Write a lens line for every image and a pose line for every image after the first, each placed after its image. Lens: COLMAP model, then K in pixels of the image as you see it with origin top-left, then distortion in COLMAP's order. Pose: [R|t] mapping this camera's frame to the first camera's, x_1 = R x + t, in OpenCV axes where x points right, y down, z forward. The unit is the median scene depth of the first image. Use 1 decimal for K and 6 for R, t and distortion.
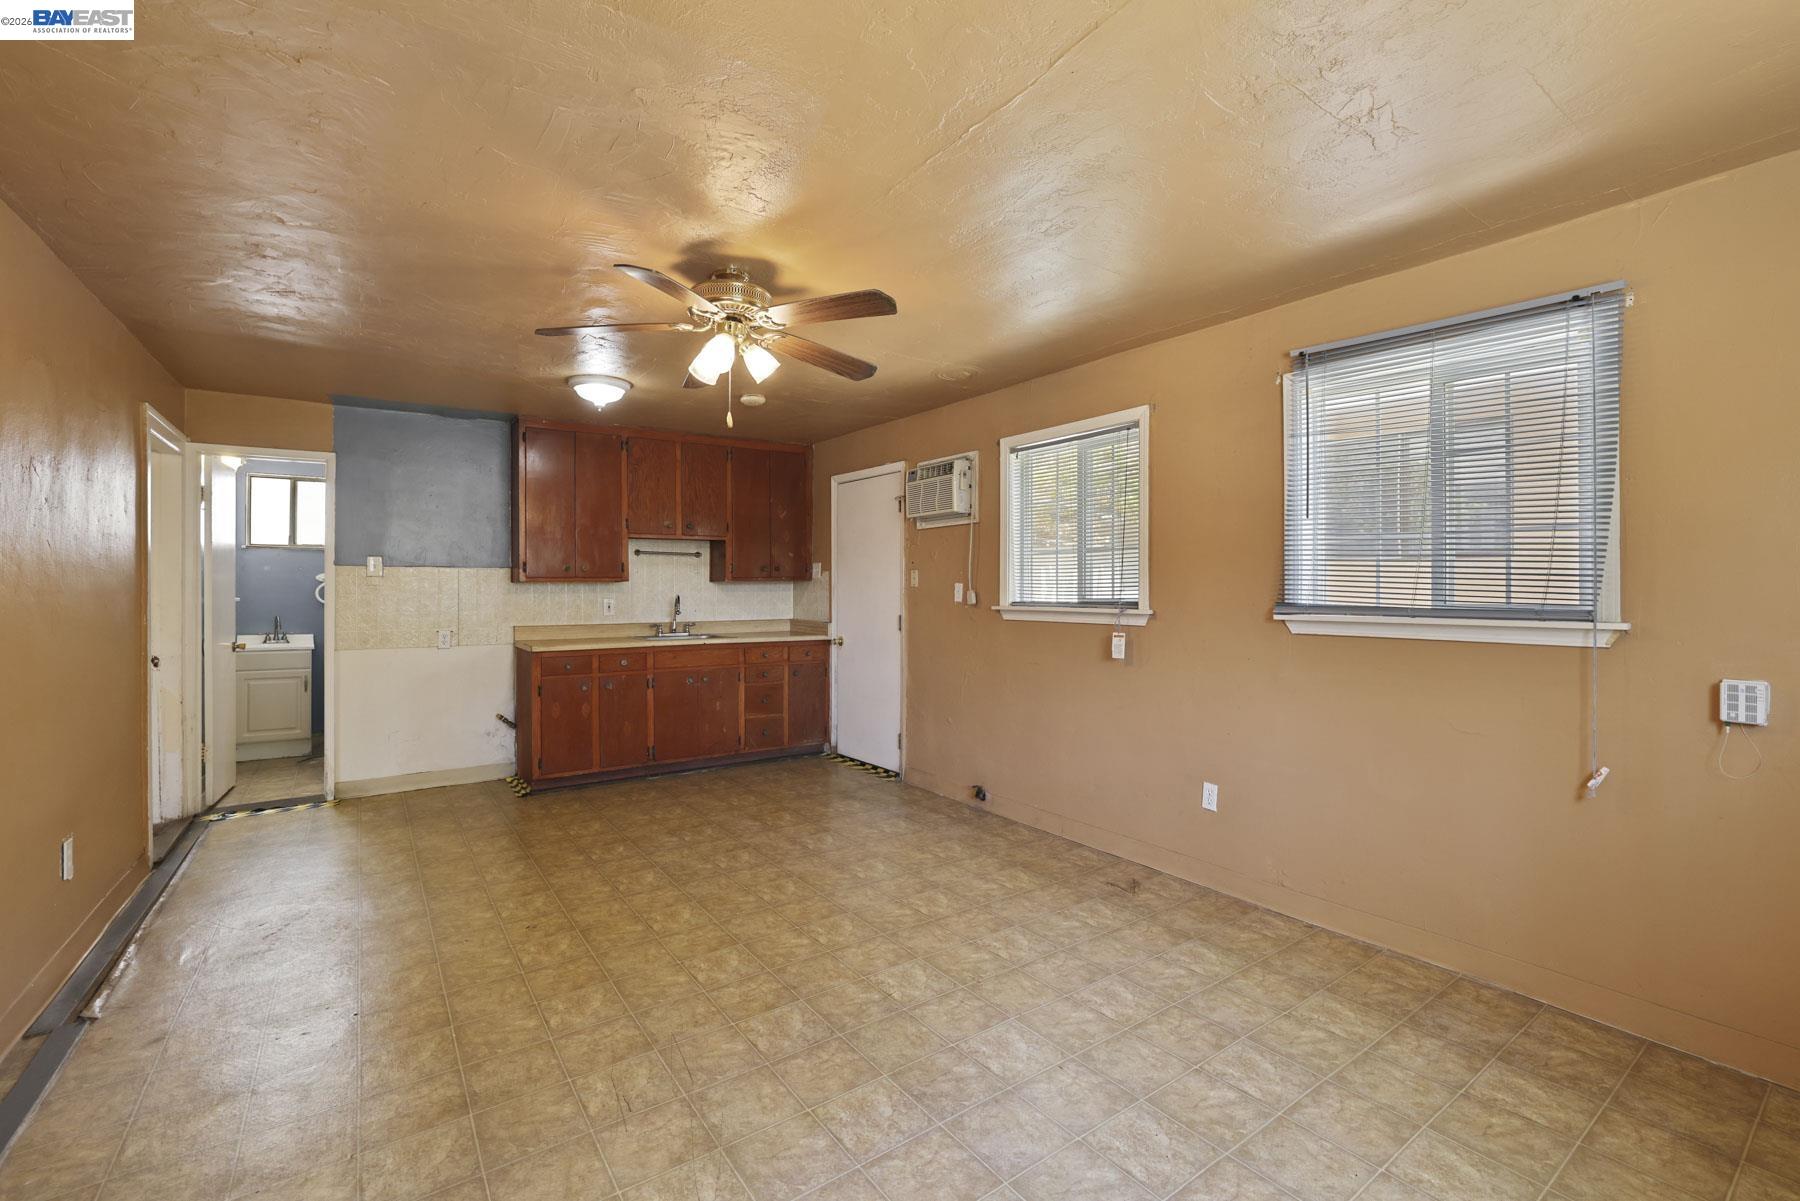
lens RADIAL K [[767.5, 0, 878.5], [0, 767.5, 584.4], [0, 0, 1]] dist [-0.024793, 0.000058]
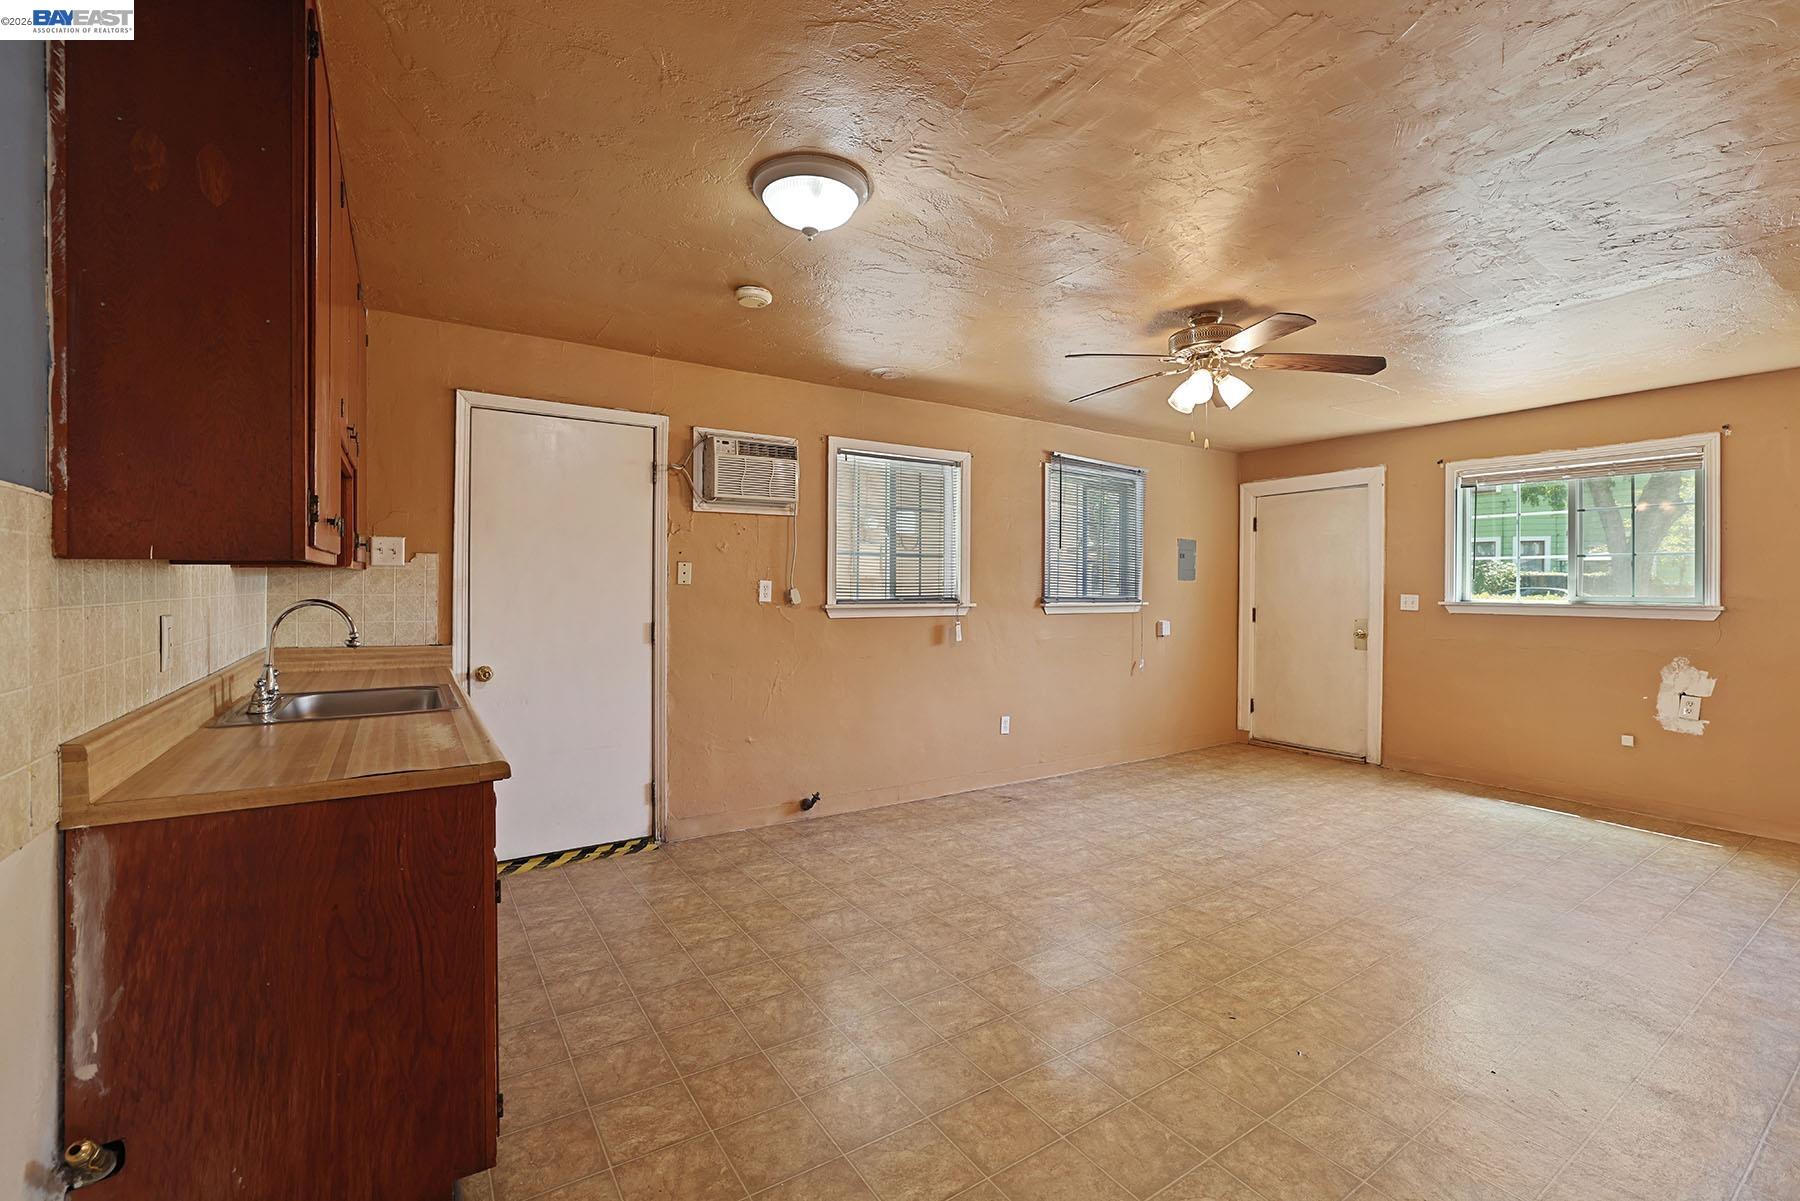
lens RADIAL K [[784.6, 0, 890.0], [0, 784.6, 594.4], [0, 0, 1]] dist [-0.049986, 0.018025]
pose [[0.025687, -0.008657, 0.999633, -1.131893], [-0.011922, 0.999889, 0.008966, 0.006171], [-0.999599, -0.012148, 0.025581, 1.194451]]
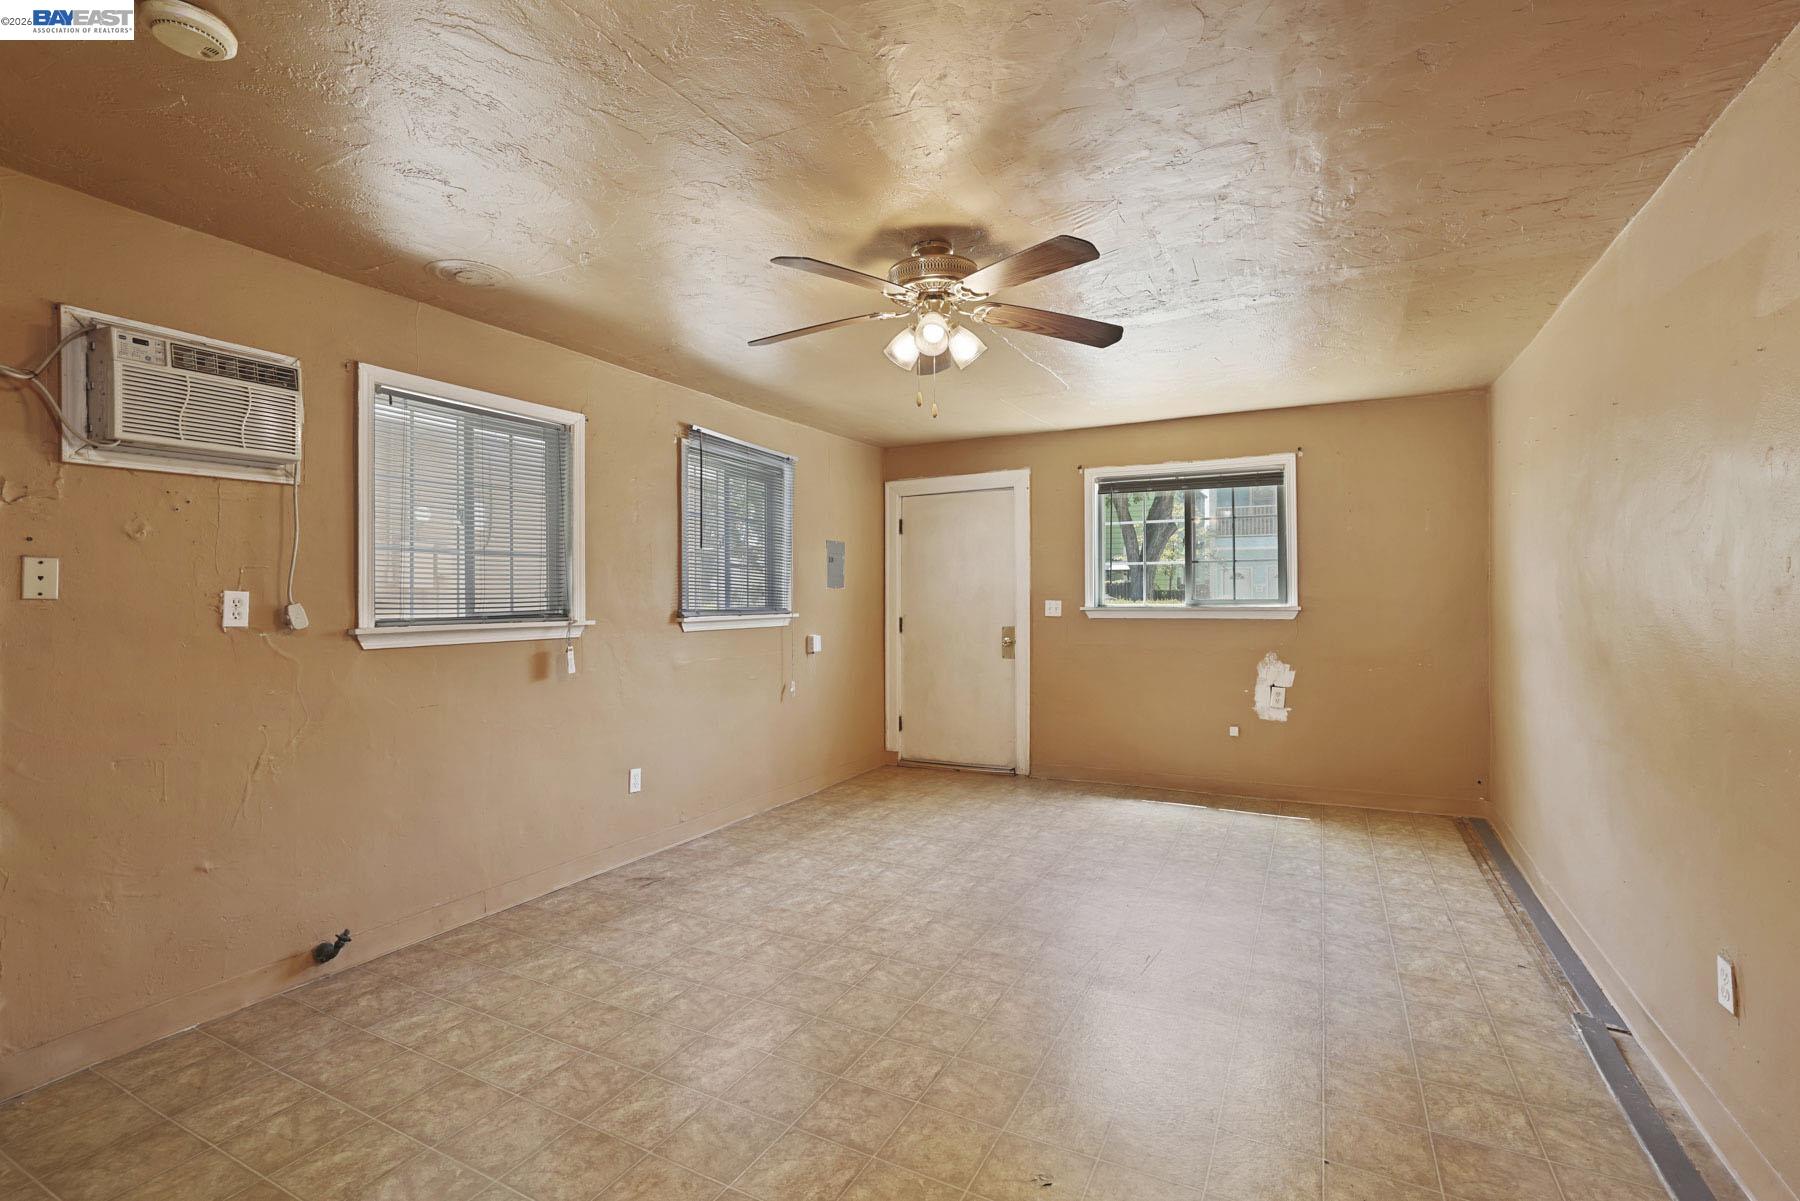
lens RADIAL K [[828.8, 0, 902.0], [0, 828.8, 597.7], [0, 0, 1]] dist [-0.047428, 0.023022]
pose [[-0.474387, 0.004280, 0.880306, -0.850573], [0.002093, 0.999991, -0.003734, 0.008309], [-0.880314, 0.000071, -0.474392, 1.236397]]
